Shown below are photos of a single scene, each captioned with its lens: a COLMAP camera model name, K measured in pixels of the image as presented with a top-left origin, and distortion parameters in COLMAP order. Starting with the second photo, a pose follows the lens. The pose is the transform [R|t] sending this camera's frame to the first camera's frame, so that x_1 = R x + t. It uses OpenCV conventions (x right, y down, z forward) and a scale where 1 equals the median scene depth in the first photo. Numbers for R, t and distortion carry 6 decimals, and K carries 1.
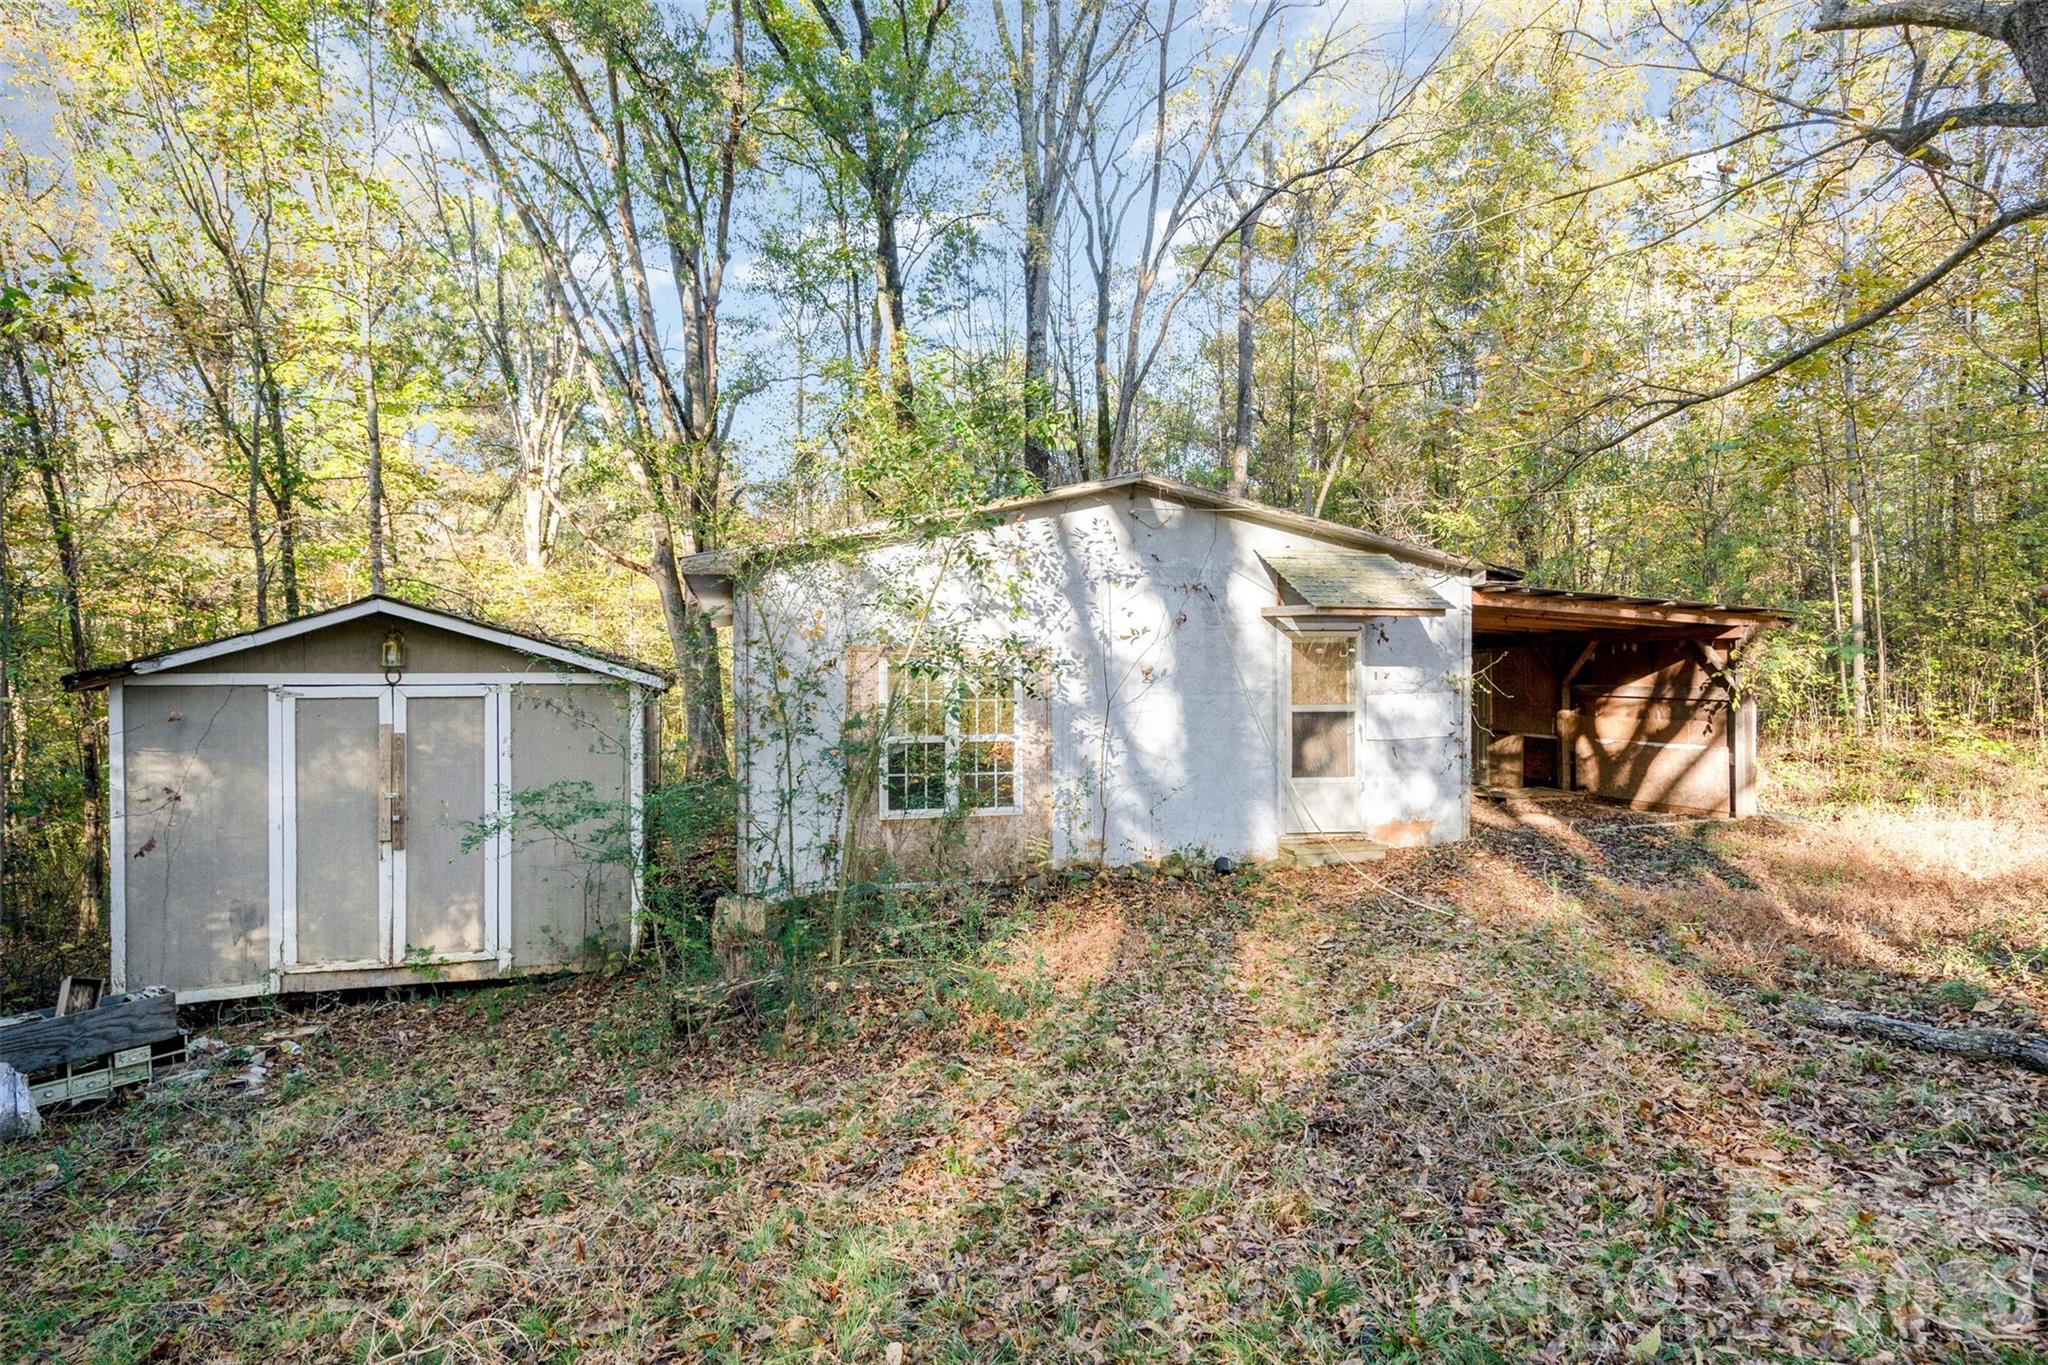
lens RADIAL K [[1119.7, 0, 1021.2], [0, 1119.7, 684.2], [0, 0, 1]] dist [0.003148, 0.000385]
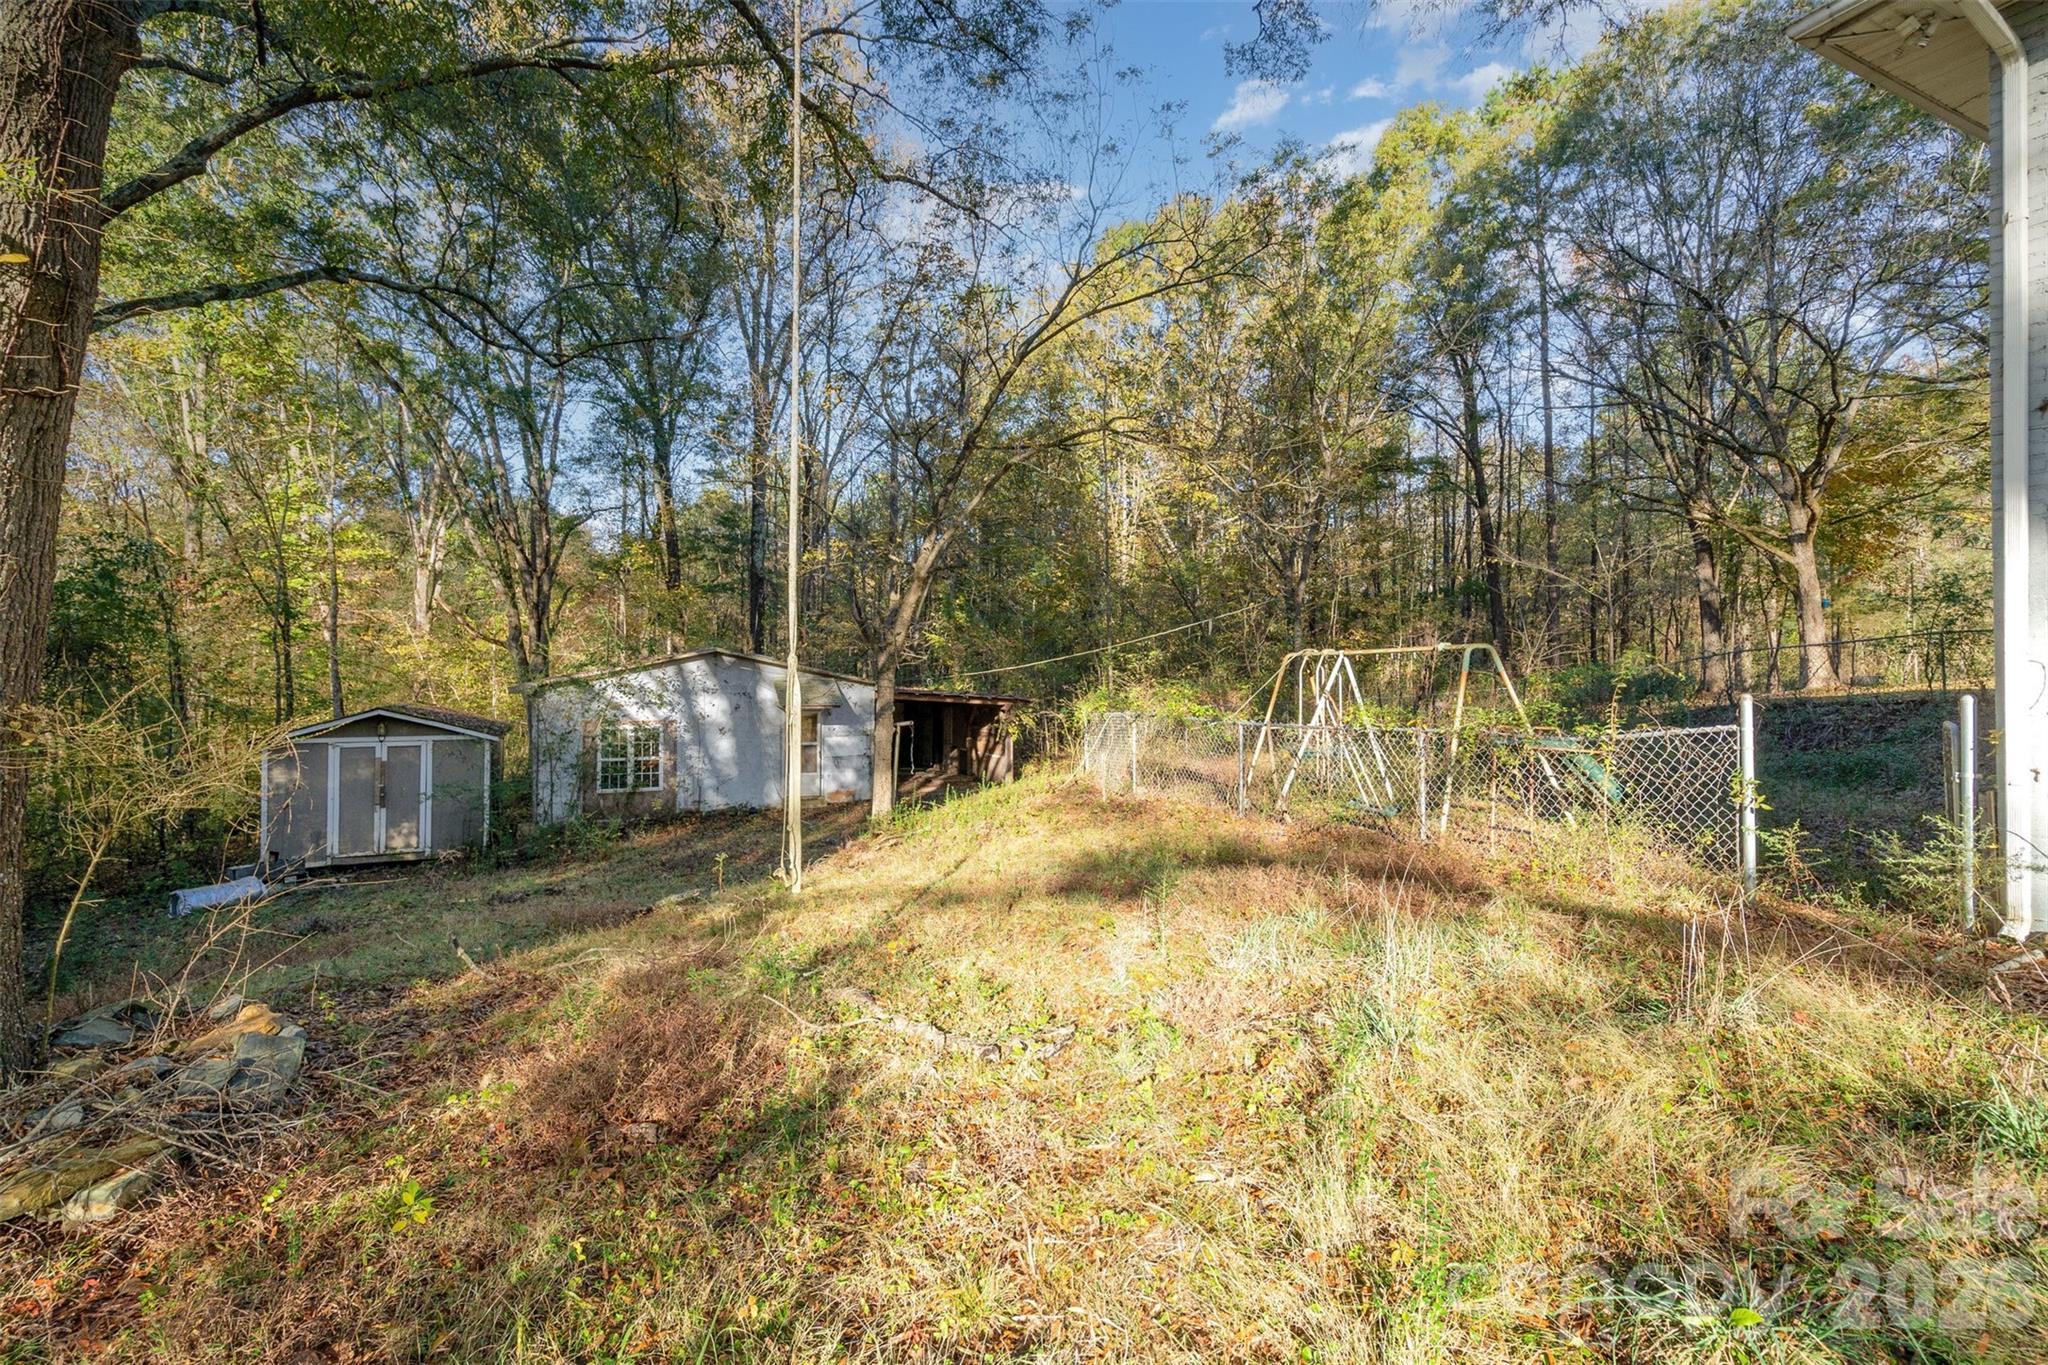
lens RADIAL K [[926.7, 0, 1029.3], [0, 926.7, 666.6], [0, 0, 1]] dist [-0.007751, 0.002432]
pose [[0.983309, 0.005589, 0.181859, 0.413289], [-0.001498, 0.999743, -0.022622, -0.103671], [-0.181938, 0.021972, 0.983064, -1.099878]]
